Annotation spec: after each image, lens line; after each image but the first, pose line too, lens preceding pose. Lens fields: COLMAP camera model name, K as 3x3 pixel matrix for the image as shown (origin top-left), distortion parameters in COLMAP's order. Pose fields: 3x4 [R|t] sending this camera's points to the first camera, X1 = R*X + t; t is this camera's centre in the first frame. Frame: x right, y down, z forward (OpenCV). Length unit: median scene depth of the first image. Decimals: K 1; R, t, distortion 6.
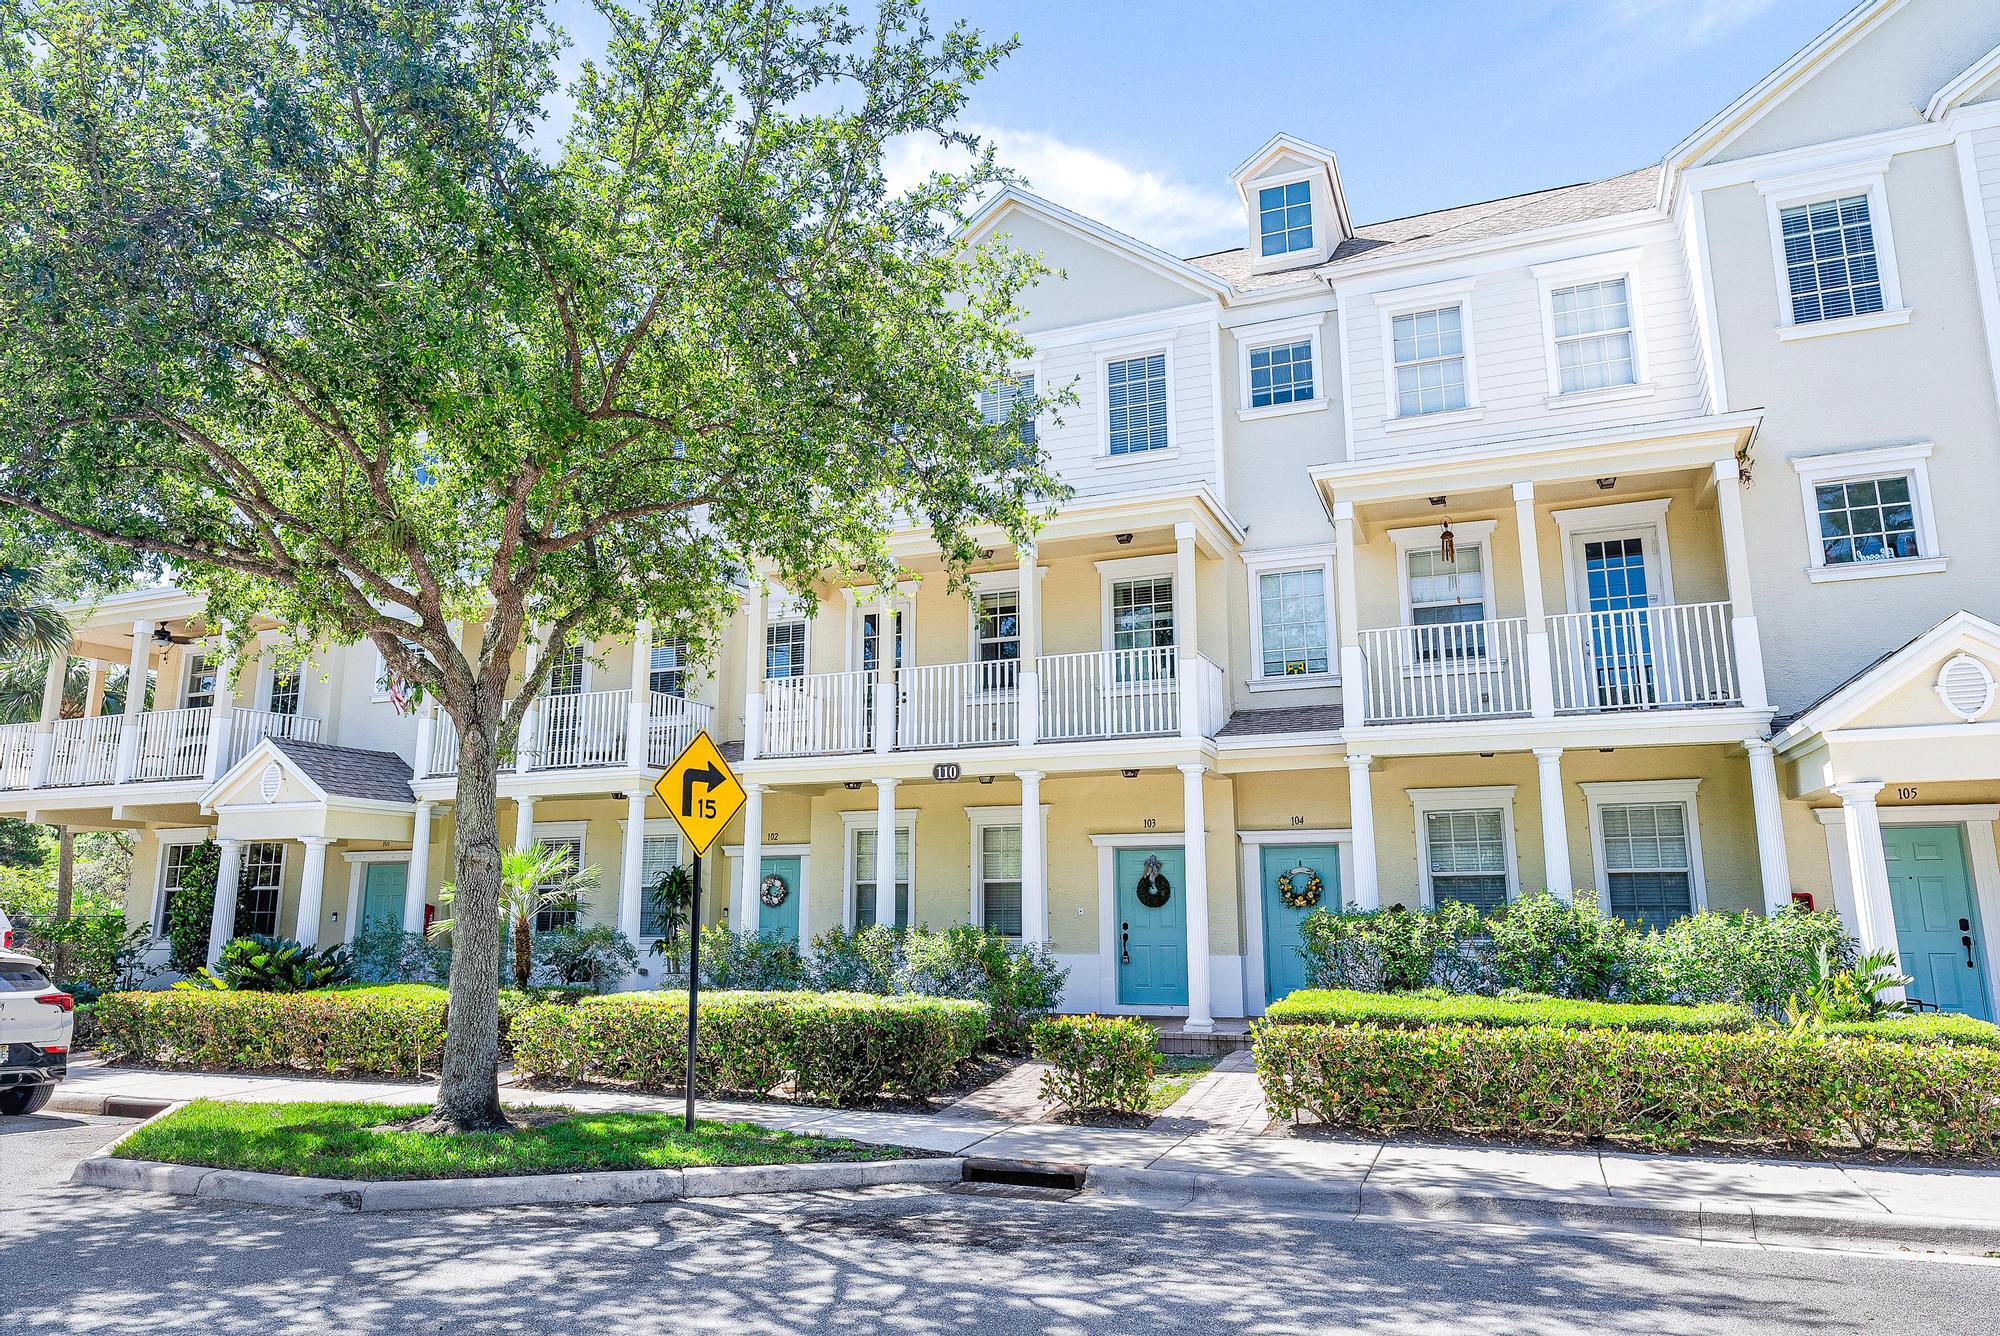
lens RADIAL K [[1314.2, 0, 999.8], [0, 1314.2, 654.9], [0, 0, 1]] dist [-0.006938, -0.001924]
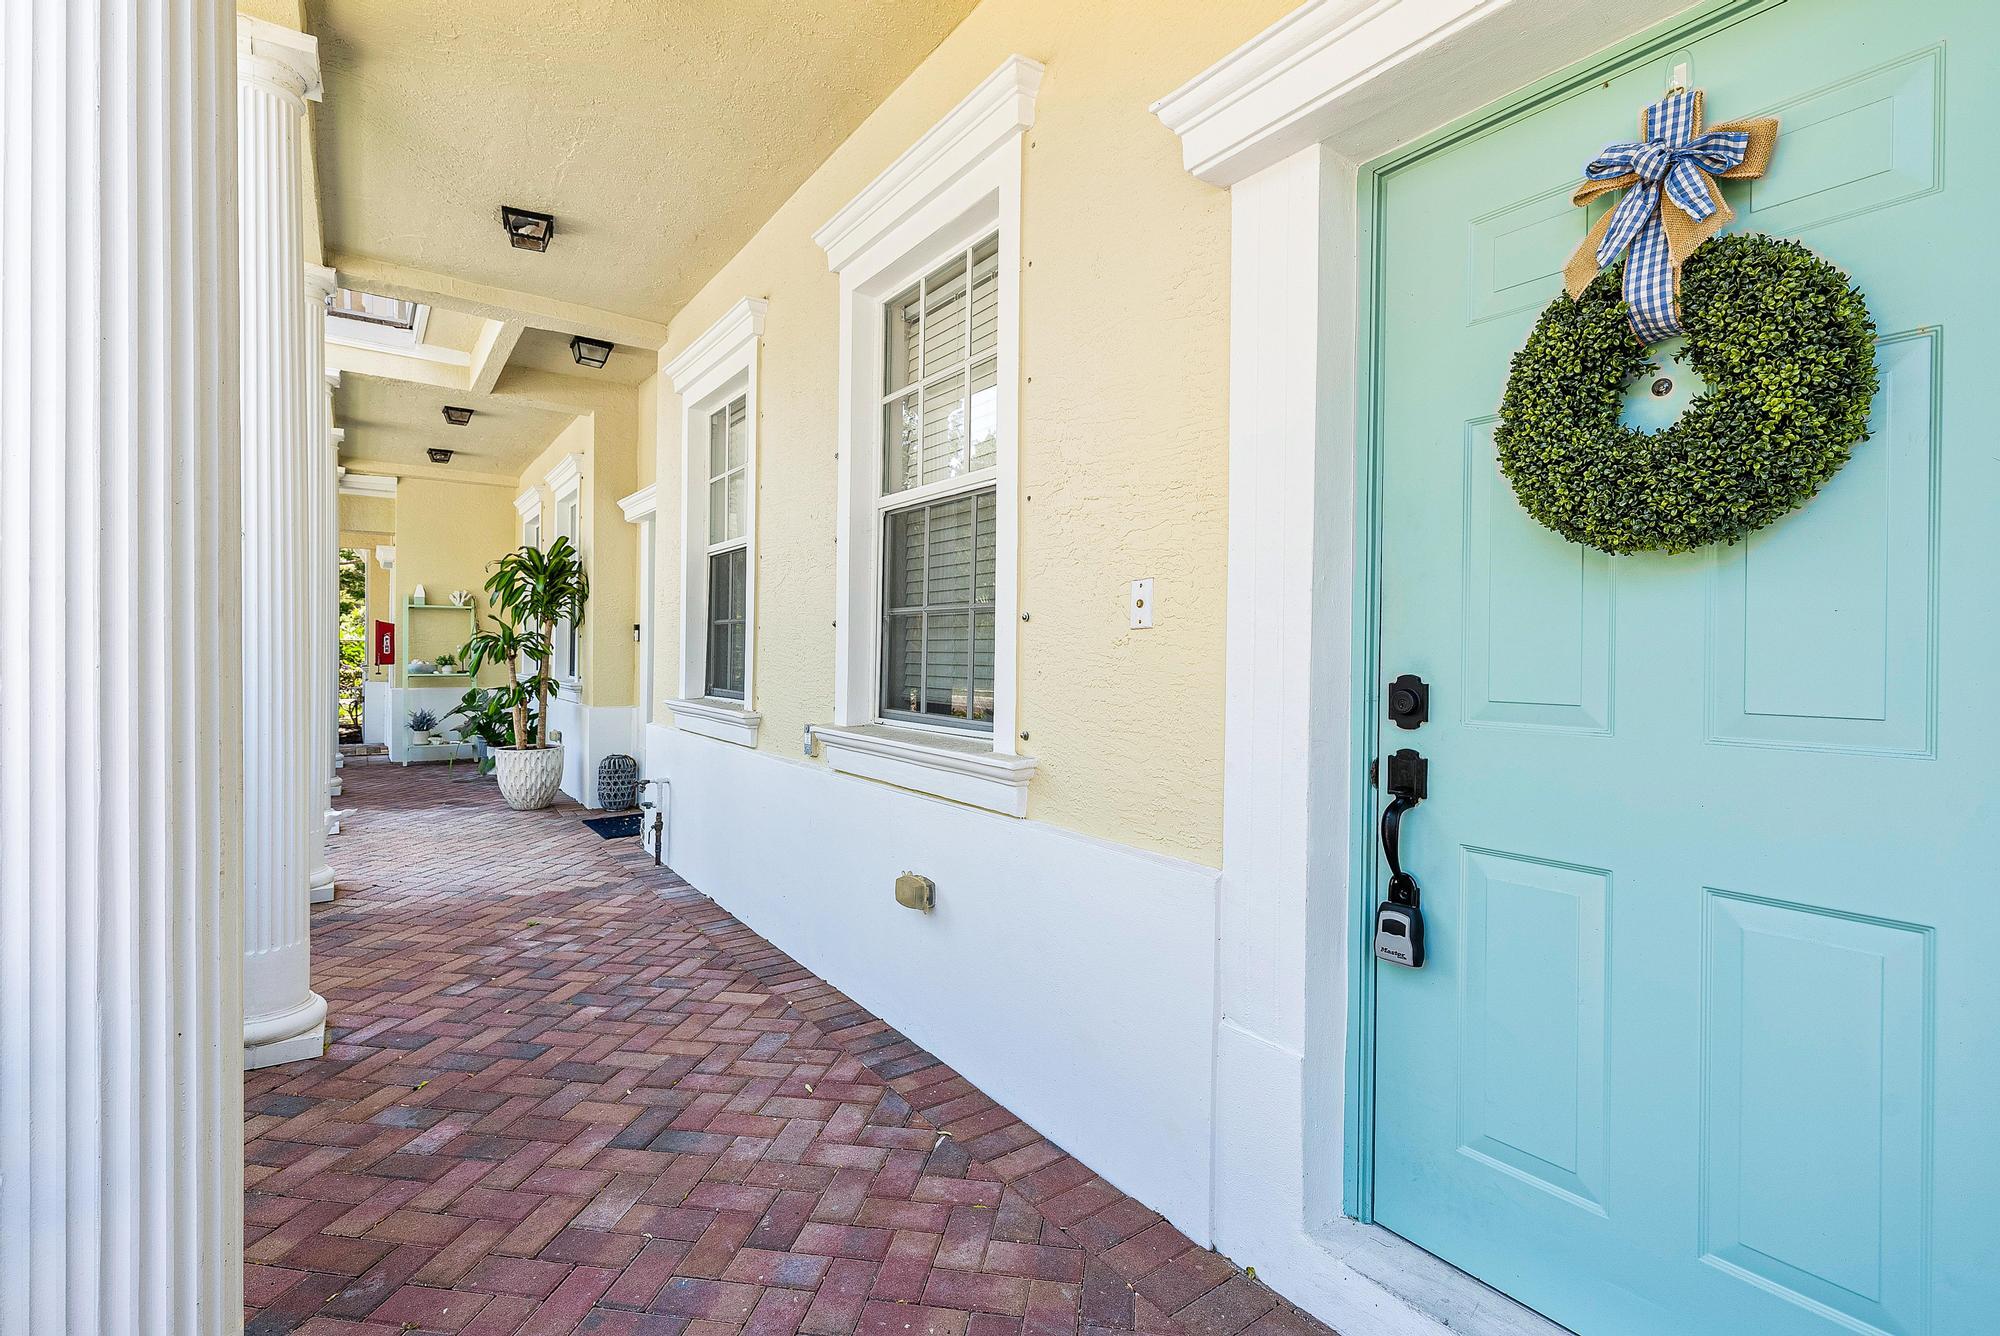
lens RADIAL K [[929.5, 0, 999.5], [0, 929.5, 660.2], [0, 0, 1]] dist [0.000188, 0.000185]
pose [[0.836569, 0.012478, -0.547719, 0.115247], [0.098298, 0.980099, 0.172466, 0.185038], [0.538971, -0.198119, 0.818693, 0.916590]]
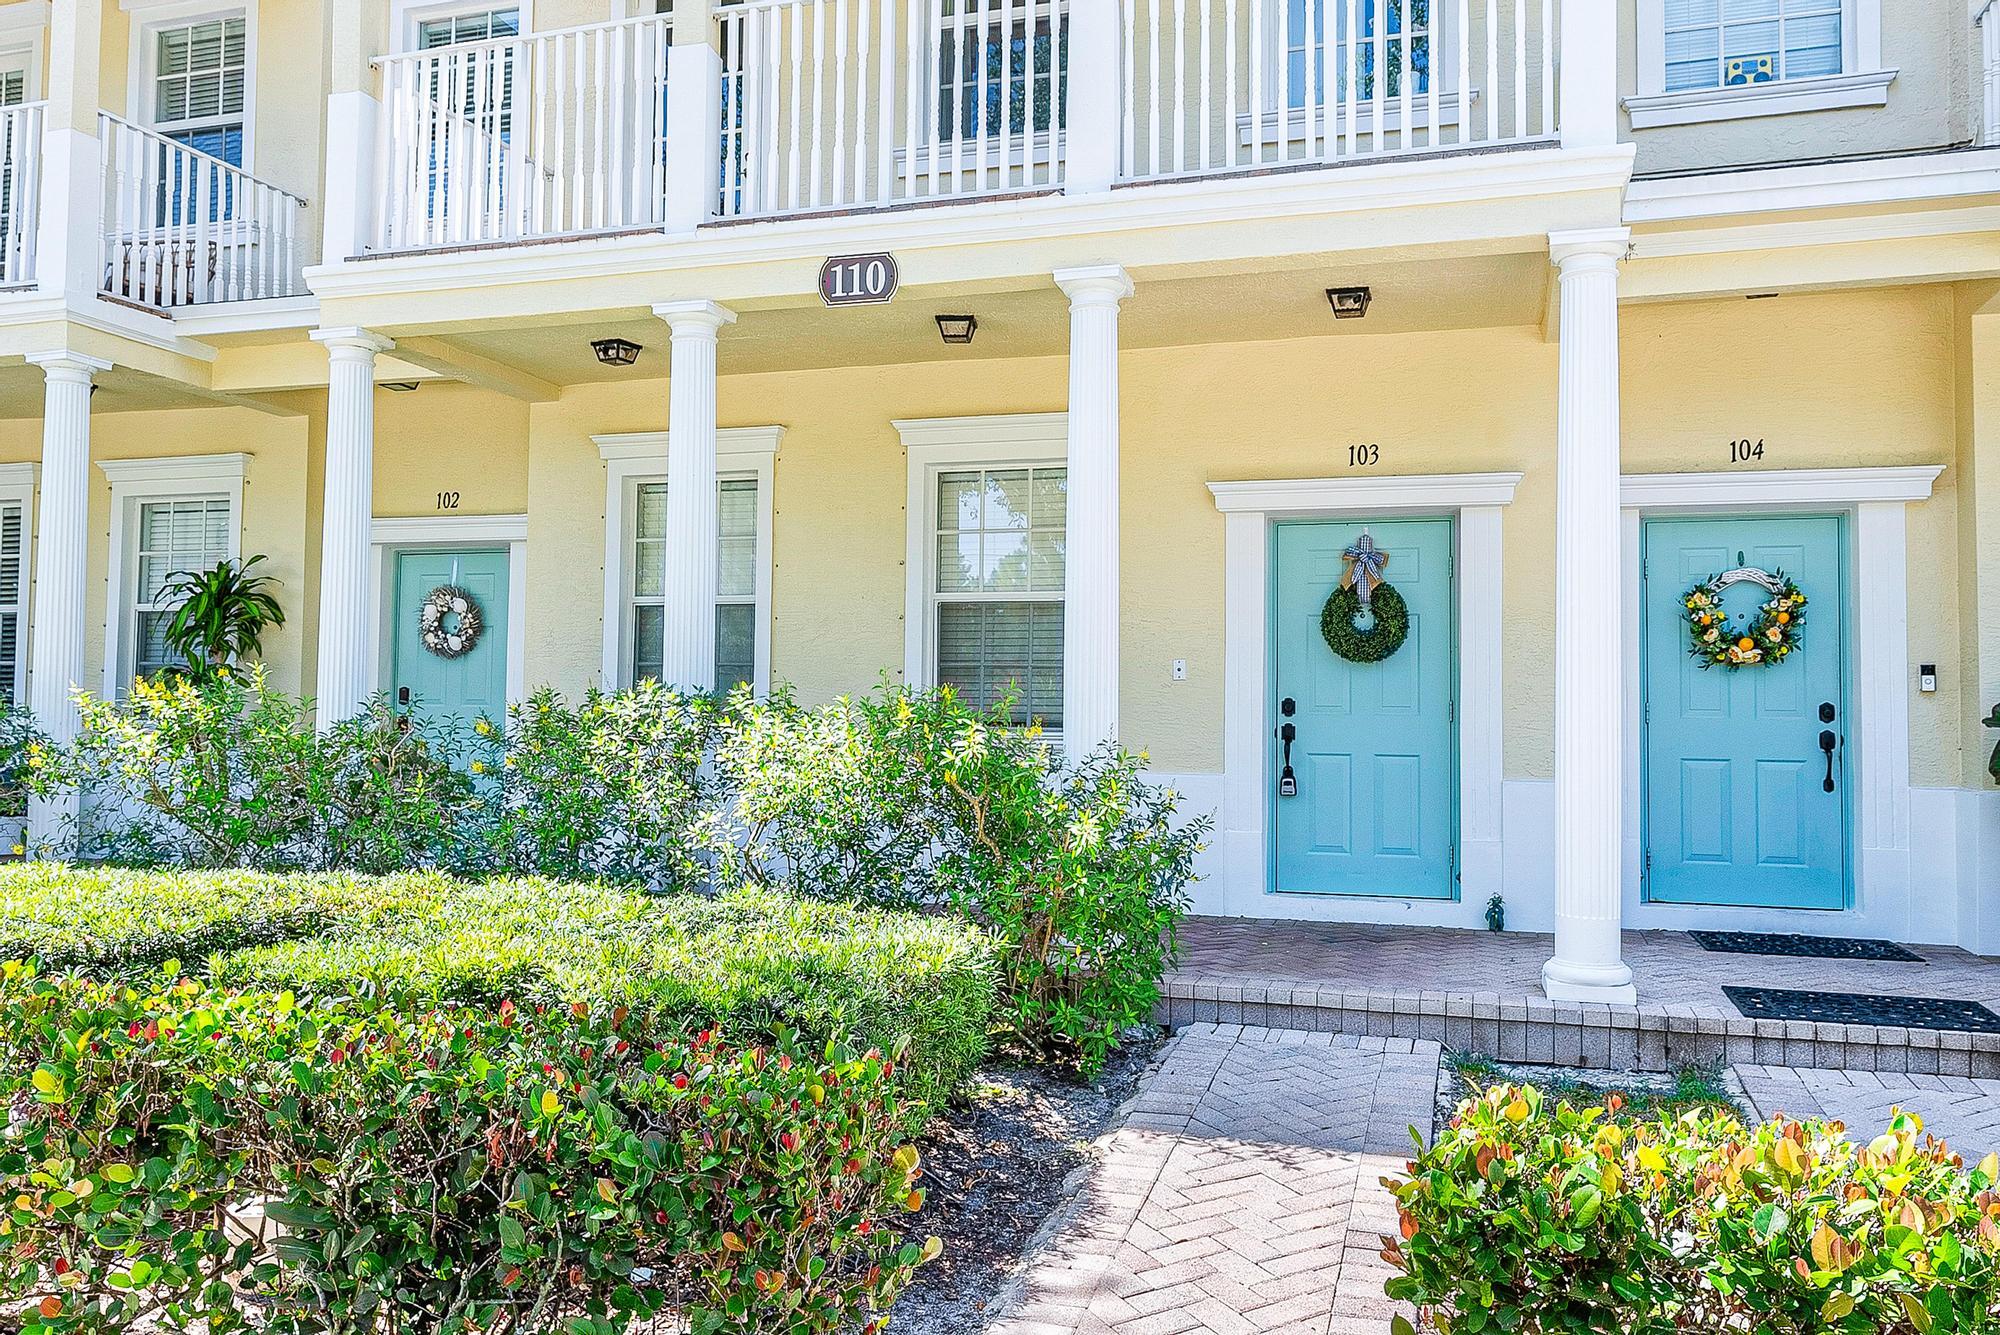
lens RADIAL K [[1518.8, 0, 1000.0], [0, 1518.8, 667.5], [0, 0, 1]] dist [-0.003203, -0.000297]
pose [[0.996912, 0.018075, 0.076417, -0.030770], [-0.030146, 0.986674, 0.159890, 0.124294], [-0.072509, -0.161700, 0.984173, 0.556187]]
